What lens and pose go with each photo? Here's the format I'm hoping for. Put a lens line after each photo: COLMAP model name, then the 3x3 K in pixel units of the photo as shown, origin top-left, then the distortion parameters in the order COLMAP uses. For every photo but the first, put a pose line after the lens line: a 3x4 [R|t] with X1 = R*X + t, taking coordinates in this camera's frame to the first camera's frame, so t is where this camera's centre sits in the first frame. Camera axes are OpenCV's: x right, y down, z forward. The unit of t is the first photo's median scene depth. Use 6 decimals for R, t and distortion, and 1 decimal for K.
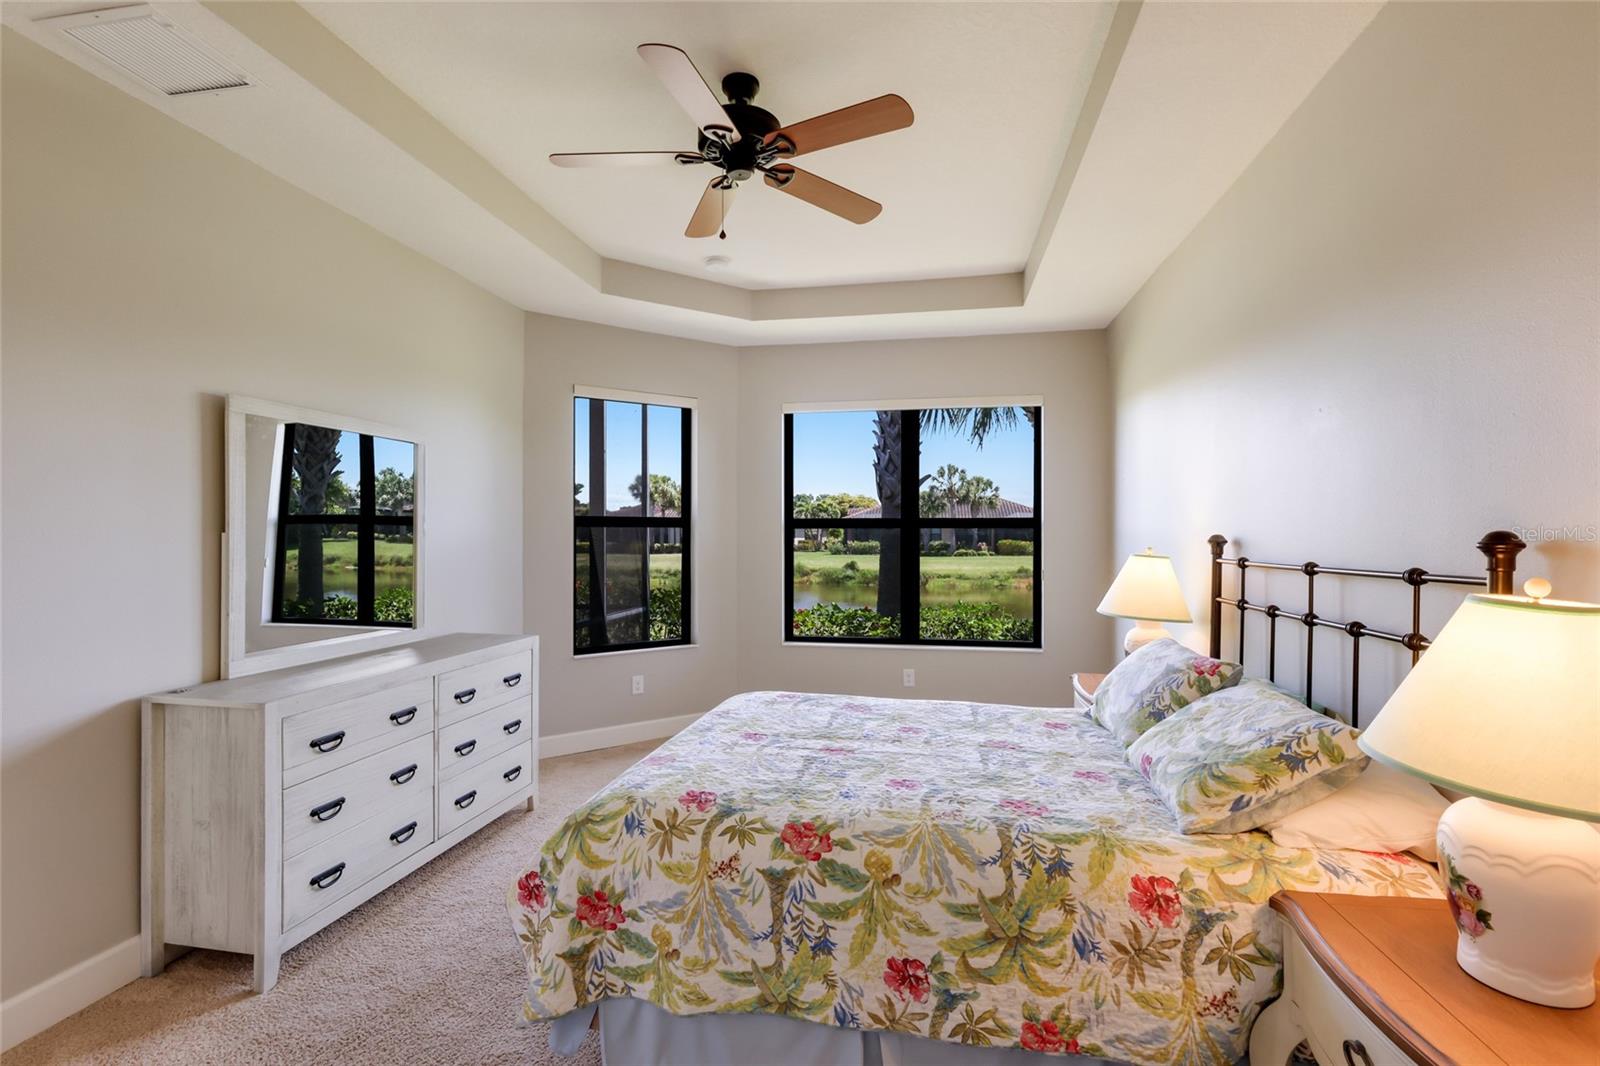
lens RADIAL K [[739.6, 0, 795.4], [0, 739.6, 538.2], [0, 0, 1]] dist [0.000749, -0.000902]
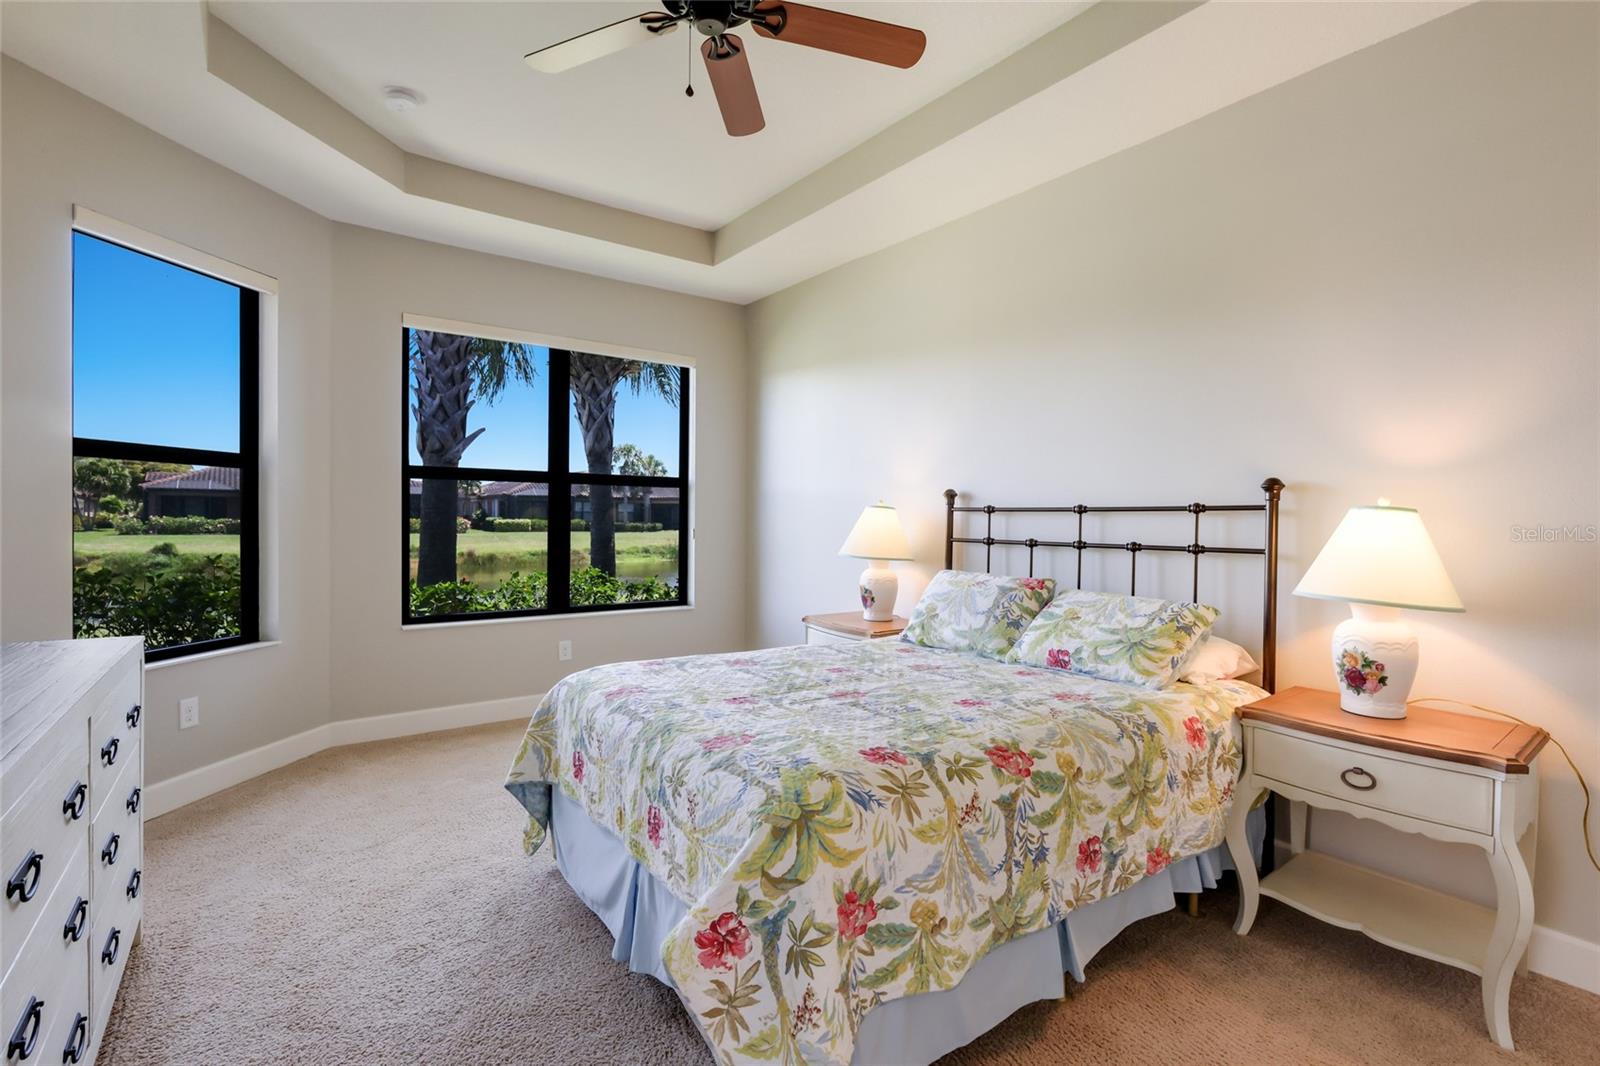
lens RADIAL K [[747.0, 0, 808.2], [0, 747.0, 530.8], [0, 0, 1]] dist [0.002865, -0.000976]
pose [[0.682338, -0.005579, 0.731015, -0.913762], [-0.007749, 0.999860, 0.014863, 0.083945], [-0.730996, -0.015806, 0.682199, 0.516181]]
